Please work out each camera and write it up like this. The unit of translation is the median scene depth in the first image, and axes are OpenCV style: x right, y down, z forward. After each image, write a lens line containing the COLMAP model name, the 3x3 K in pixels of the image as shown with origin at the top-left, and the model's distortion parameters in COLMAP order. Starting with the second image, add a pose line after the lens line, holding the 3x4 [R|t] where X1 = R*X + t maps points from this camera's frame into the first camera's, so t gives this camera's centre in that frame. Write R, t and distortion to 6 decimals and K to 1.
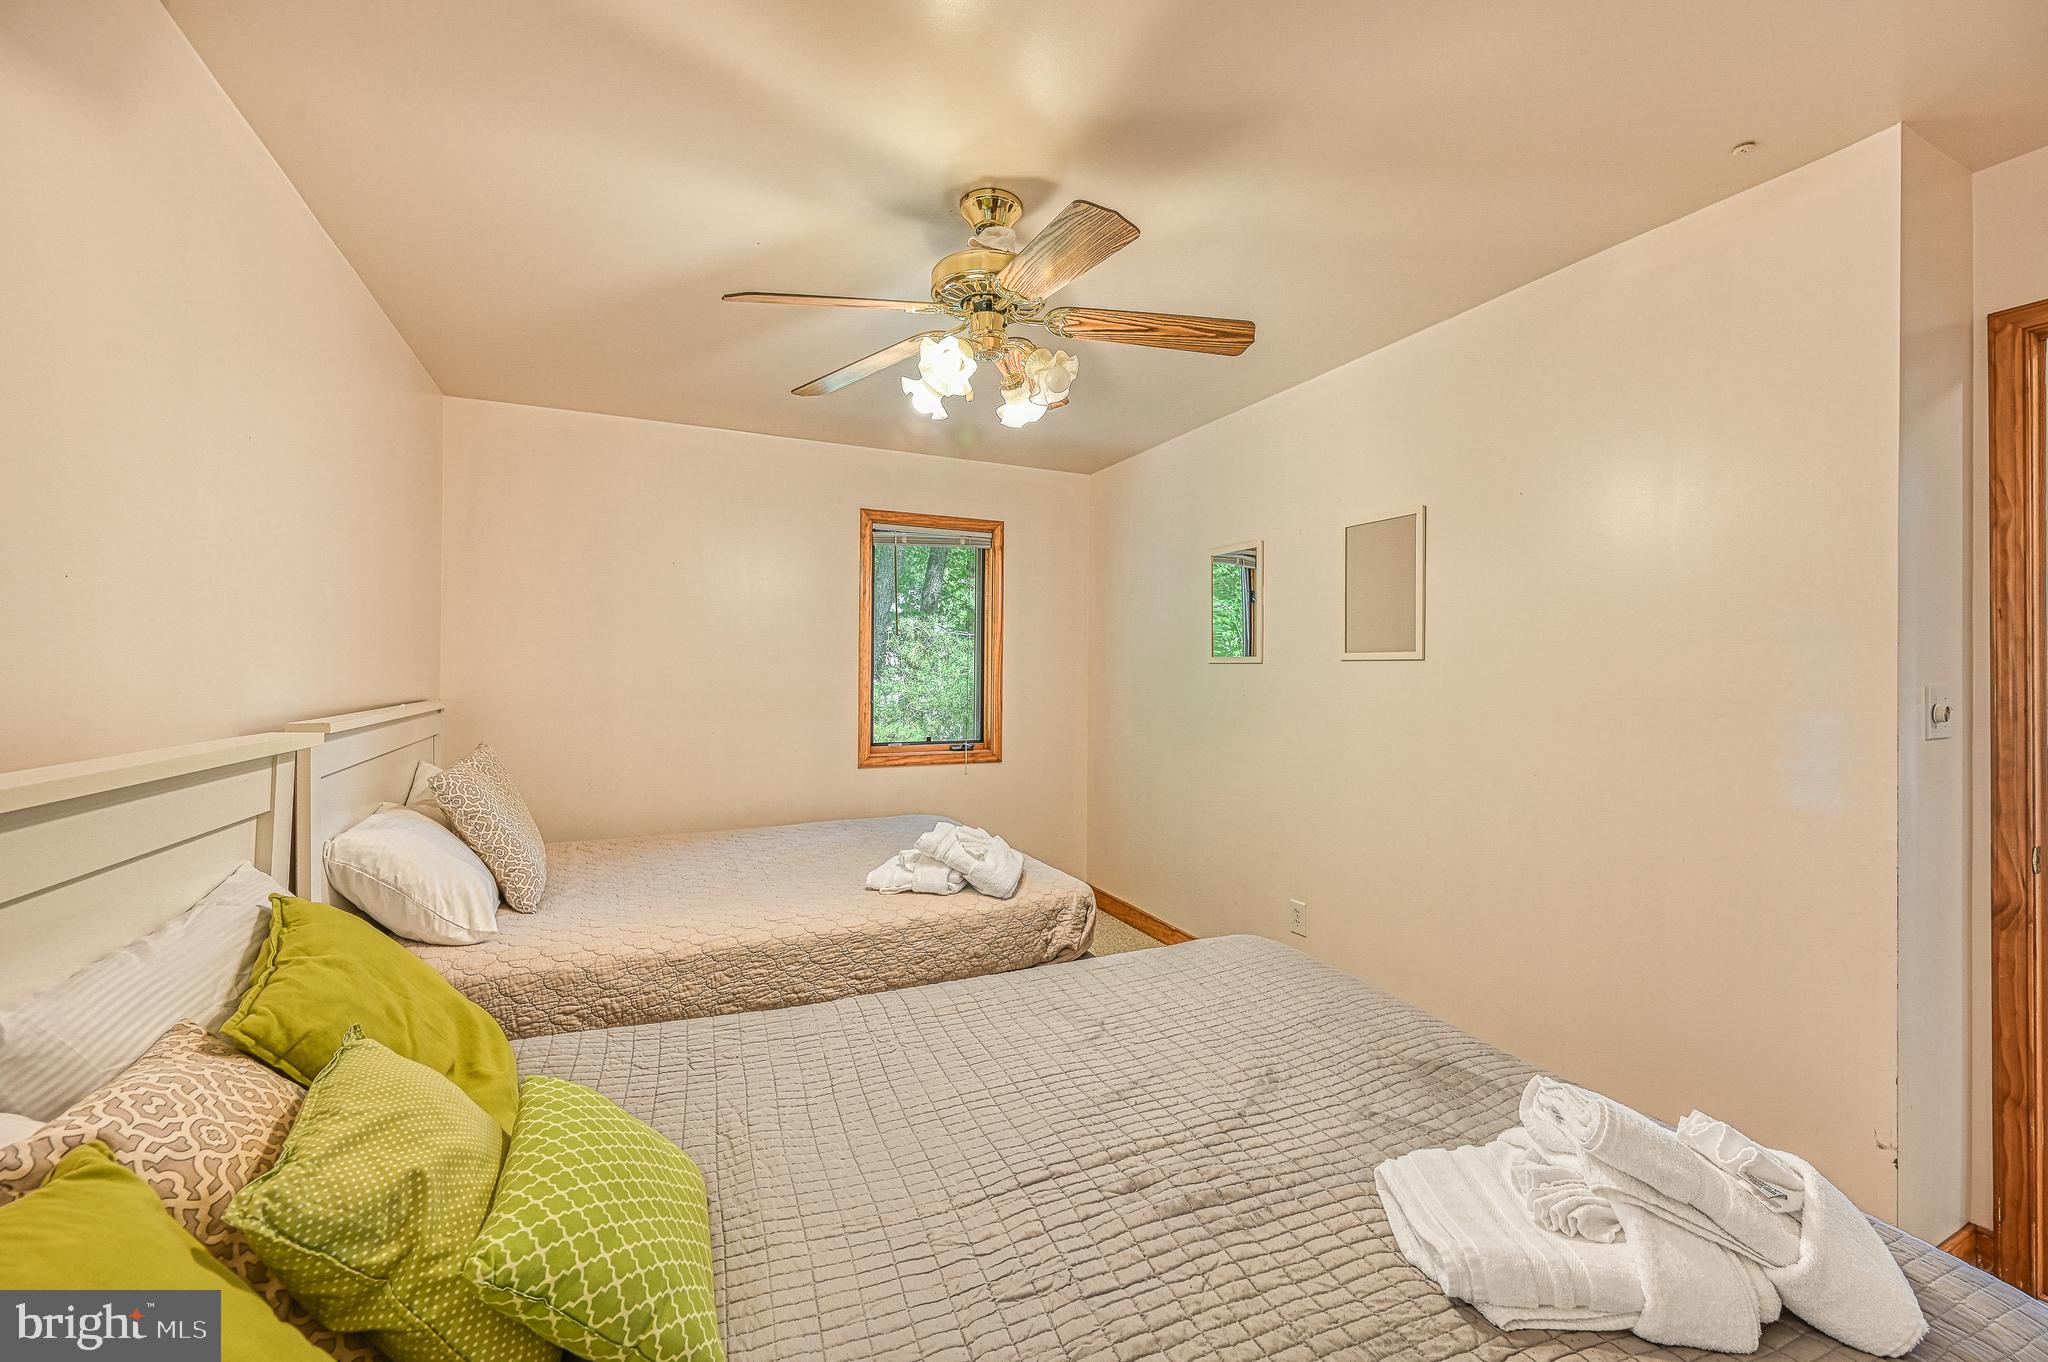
lens RADIAL K [[824.5, 0, 1019.1], [0, 824.5, 671.6], [0, 0, 1]] dist [-0.002283, 0.000283]
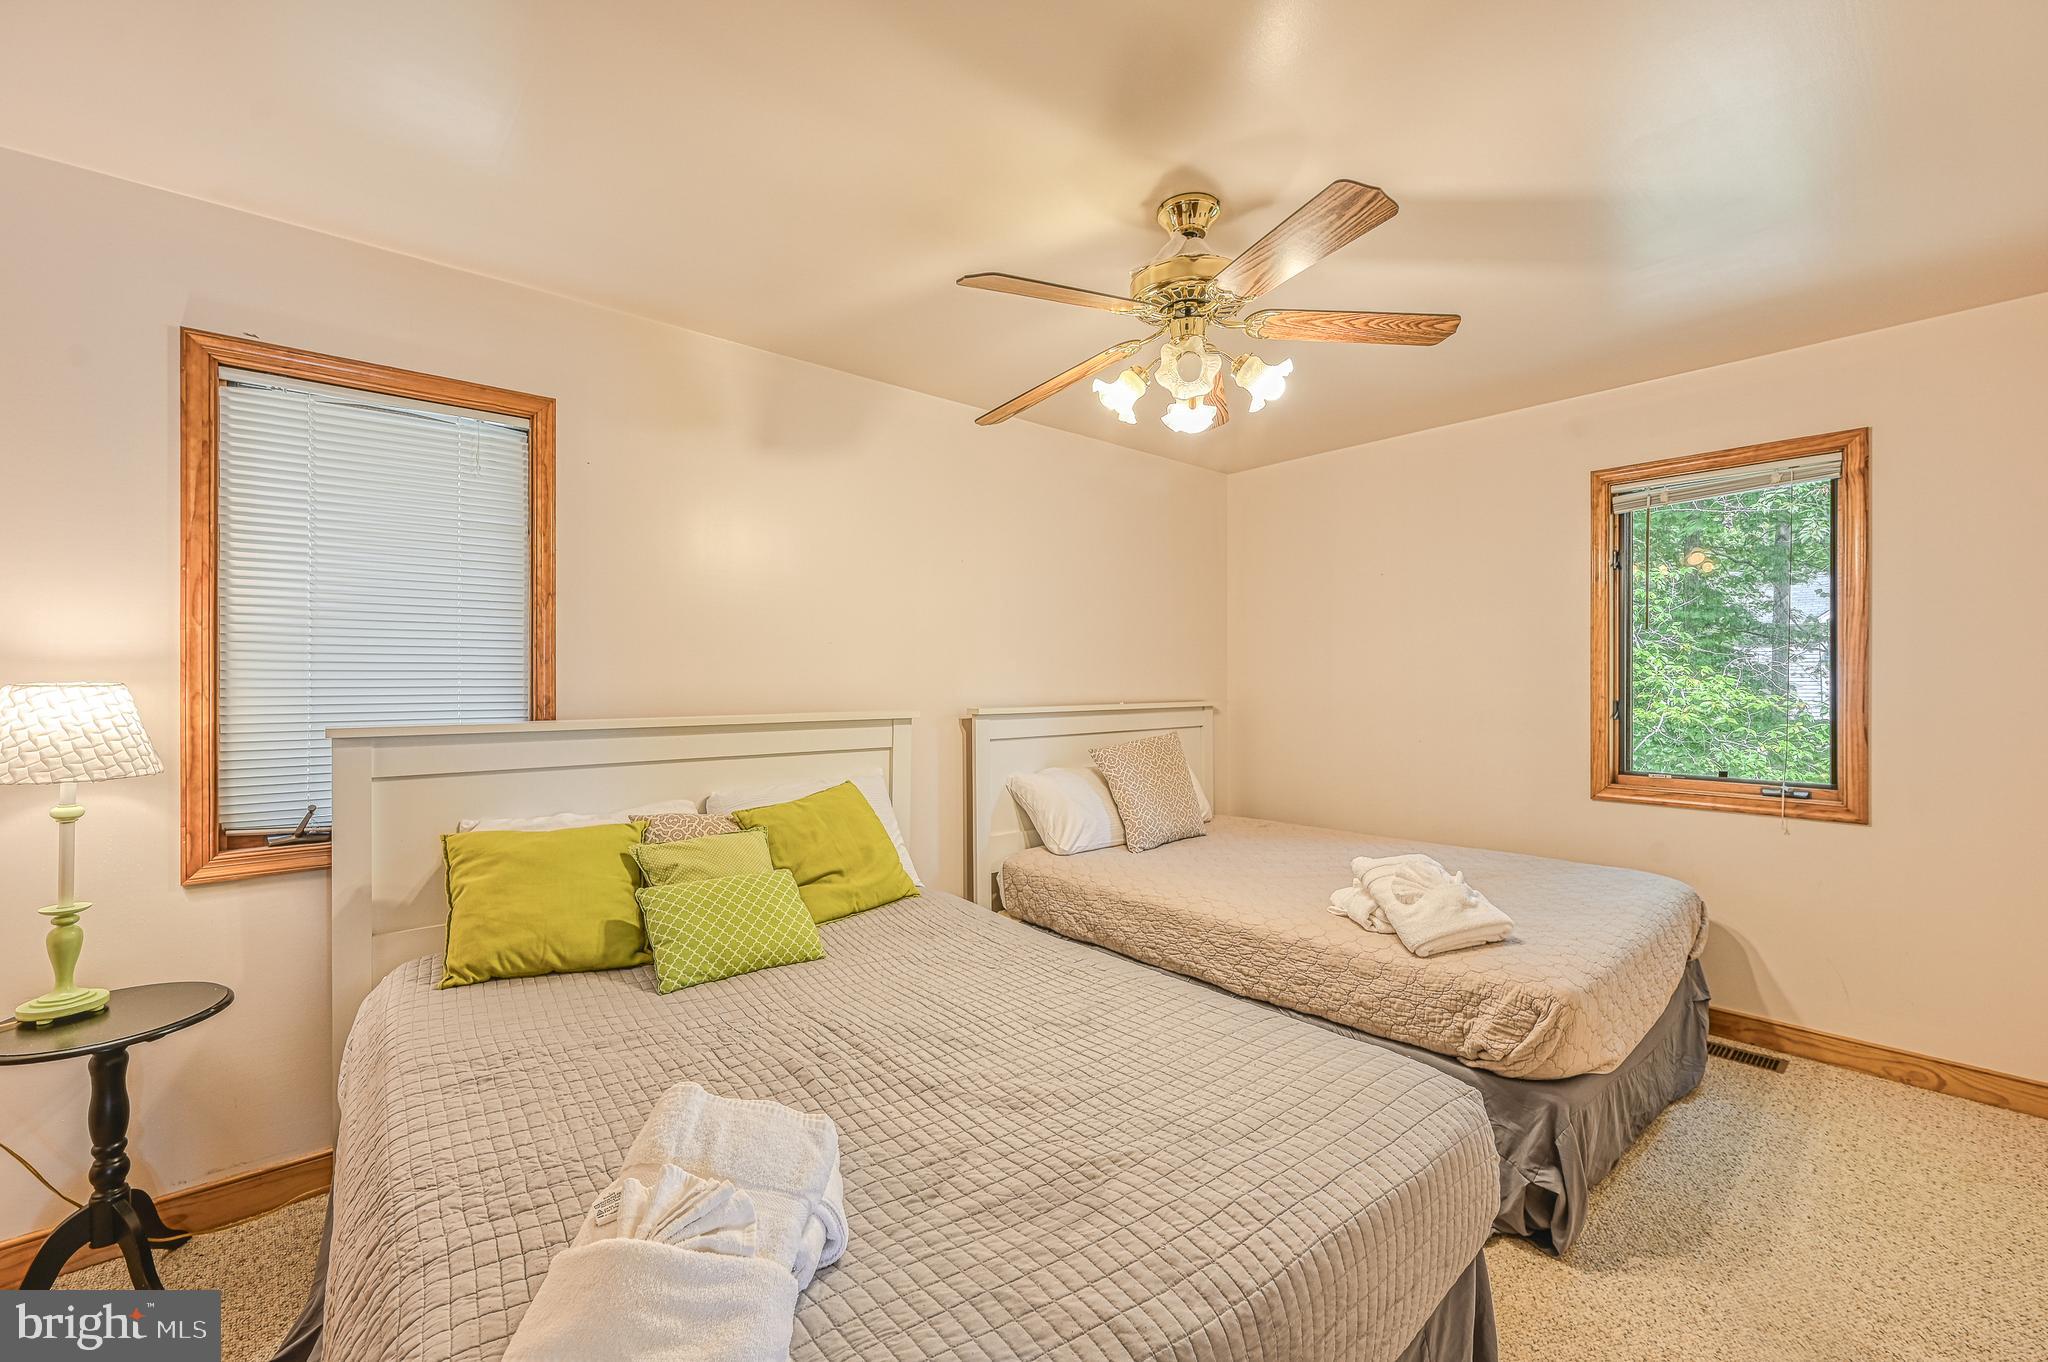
lens RADIAL K [[824.5, 0, 1019.2], [0, 824.5, 683.7], [0, 0, 1]] dist [-0.002283, 0.000283]
pose [[0.276492, -0.000287, -0.961016, 0.652689], [0.005007, 0.999987, 0.001142, 0.003013], [0.961003, -0.005128, 0.276490, 0.395406]]
